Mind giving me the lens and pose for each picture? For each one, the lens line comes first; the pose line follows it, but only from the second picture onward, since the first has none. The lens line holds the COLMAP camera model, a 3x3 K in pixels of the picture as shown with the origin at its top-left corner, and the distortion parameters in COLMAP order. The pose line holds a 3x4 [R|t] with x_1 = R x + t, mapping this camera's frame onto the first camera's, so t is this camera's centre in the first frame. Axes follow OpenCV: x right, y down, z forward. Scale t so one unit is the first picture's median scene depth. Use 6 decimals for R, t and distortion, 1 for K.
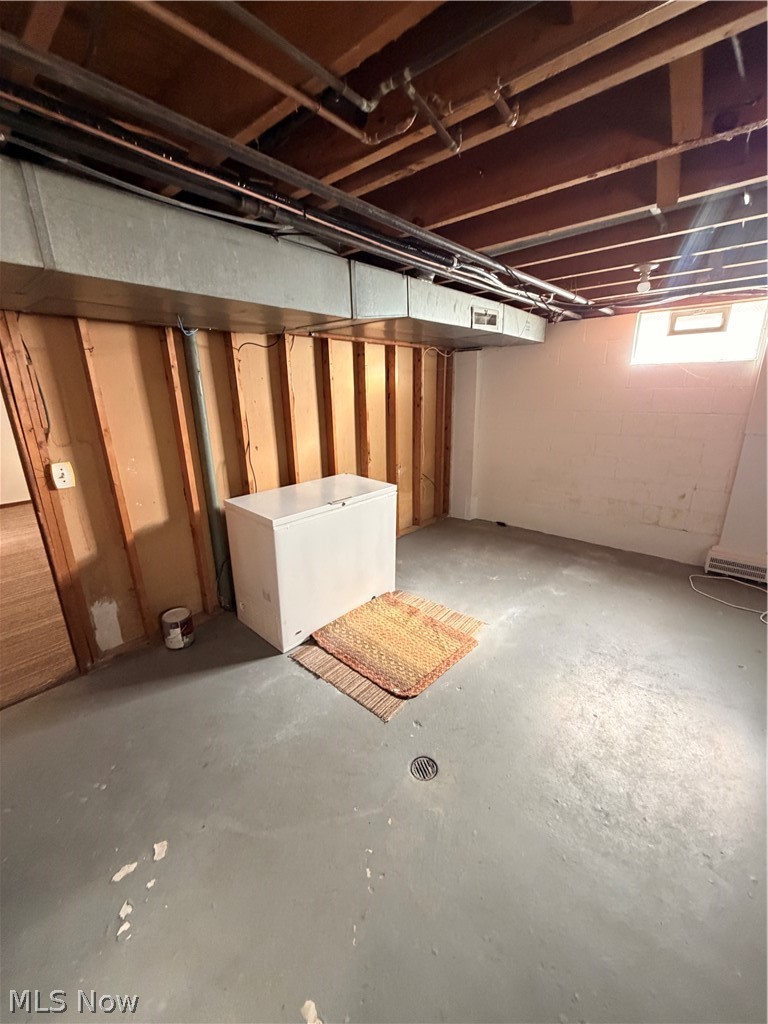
lens RADIAL K [[409.4, 0, 384.6], [0, 409.4, 509.7], [0, 0, 1]] dist [0.002071, -0.000939]
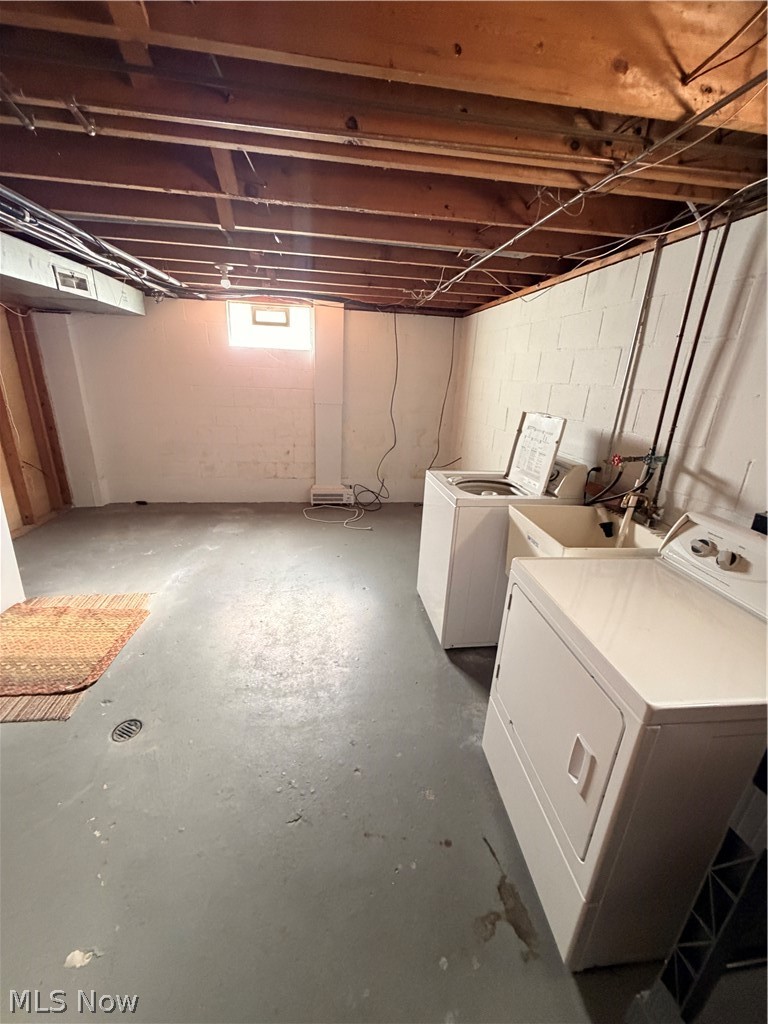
lens RADIAL K [[409.4, 0, 381.6], [0, 409.4, 511.3], [0, 0, 1]] dist [0.002071, -0.000939]
pose [[0.661155, -0.206748, 0.721200, -0.072284], [0.164949, 0.977817, 0.129097, 0.038489], [-0.731892, 0.033608, 0.680592, -0.129972]]
